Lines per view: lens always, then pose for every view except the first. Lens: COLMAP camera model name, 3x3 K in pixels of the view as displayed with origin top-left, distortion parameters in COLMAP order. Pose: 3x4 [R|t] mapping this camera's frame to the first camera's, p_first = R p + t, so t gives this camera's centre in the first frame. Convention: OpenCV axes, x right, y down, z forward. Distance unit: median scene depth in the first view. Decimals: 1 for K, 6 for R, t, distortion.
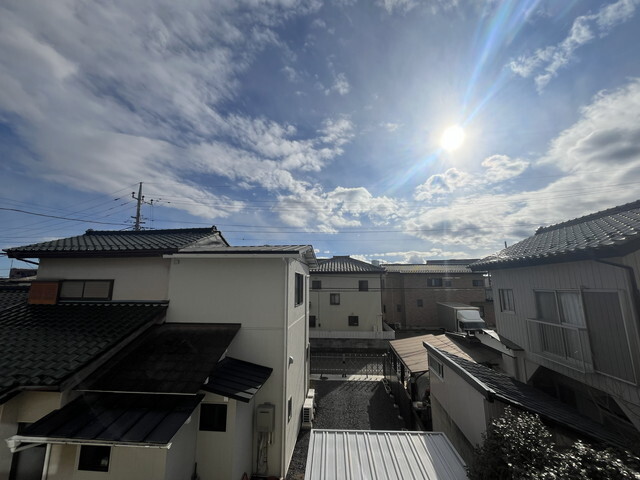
lens RADIAL K [[256.6, 0, 318.5], [0, 256.6, 238.3], [0, 0, 1]] dist [-0.004472, 0.000992]
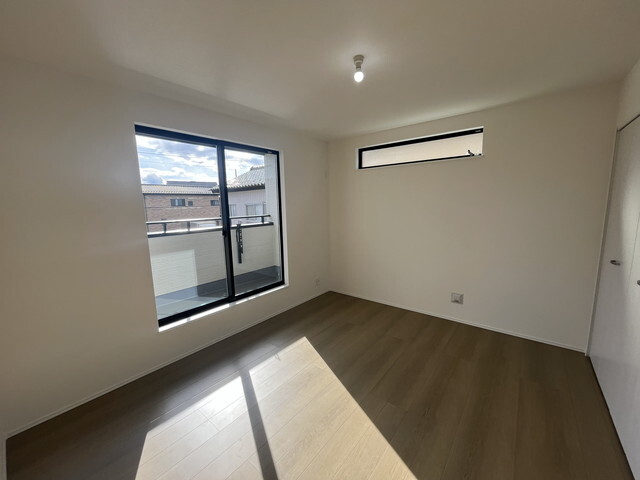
lens RADIAL K [[256.6, 0, 323.8], [0, 256.6, 243.0], [0, 0, 1]] dist [-0.004472, 0.000992]
pose [[0.592243, -0.132226, 0.794836, -0.151903], [-0.126628, 0.958913, 0.253873, -0.031665], [-0.795747, -0.251003, 0.551166, -0.254692]]
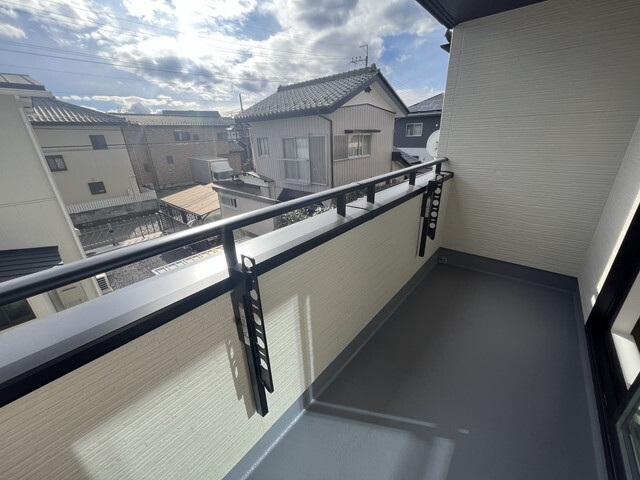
lens RADIAL K [[256.6, 0, 322.0], [0, 256.6, 241.8], [0, 0, 1]] dist [-0.004472, 0.000992]
pose [[0.598924, -0.324627, 0.732057, -0.131597], [-0.112055, 0.871184, 0.477999, 0.001491], [-0.792927, -0.368316, 0.485396, -0.039495]]
